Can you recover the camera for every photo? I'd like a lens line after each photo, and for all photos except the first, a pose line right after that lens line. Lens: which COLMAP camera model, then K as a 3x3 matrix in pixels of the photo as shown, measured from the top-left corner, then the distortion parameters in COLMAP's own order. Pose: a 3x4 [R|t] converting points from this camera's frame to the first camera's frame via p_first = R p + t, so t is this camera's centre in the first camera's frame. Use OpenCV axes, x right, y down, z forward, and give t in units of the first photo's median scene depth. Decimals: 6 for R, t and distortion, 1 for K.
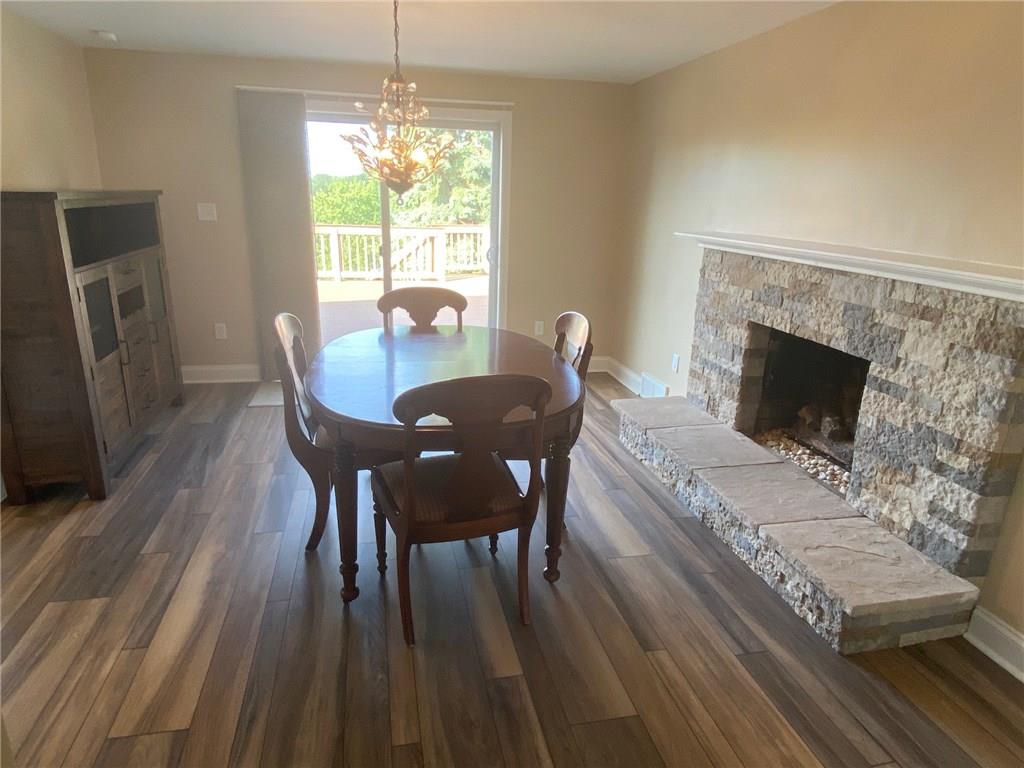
lens RADIAL K [[625.9, 0, 511.2], [0, 625.9, 382.2], [0, 0, 1]] dist [-0.001339, -0.000023]
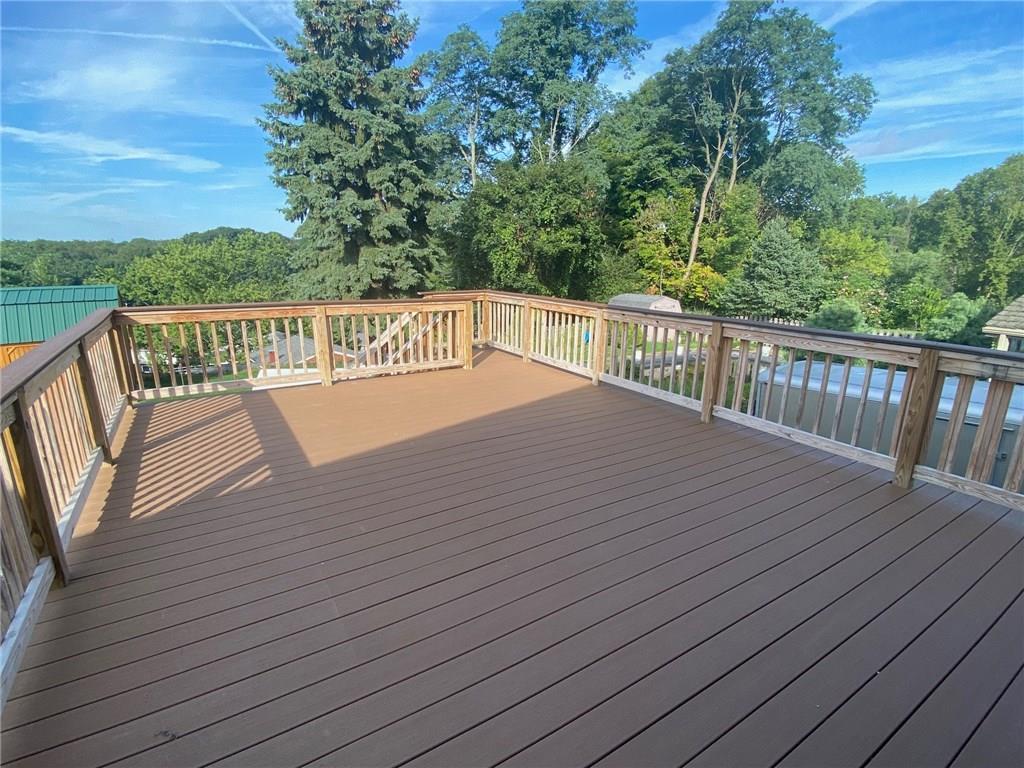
lens RADIAL K [[496.3, 0, 505.7], [0, 496.3, 380.2], [0, 0, 1]] dist [0.001633, -0.001508]
pose [[0.941352, -0.096279, 0.323399, -0.150097], [0.109184, 0.993779, -0.021957, -0.075534], [-0.319273, 0.055979, 0.946008, 0.247485]]
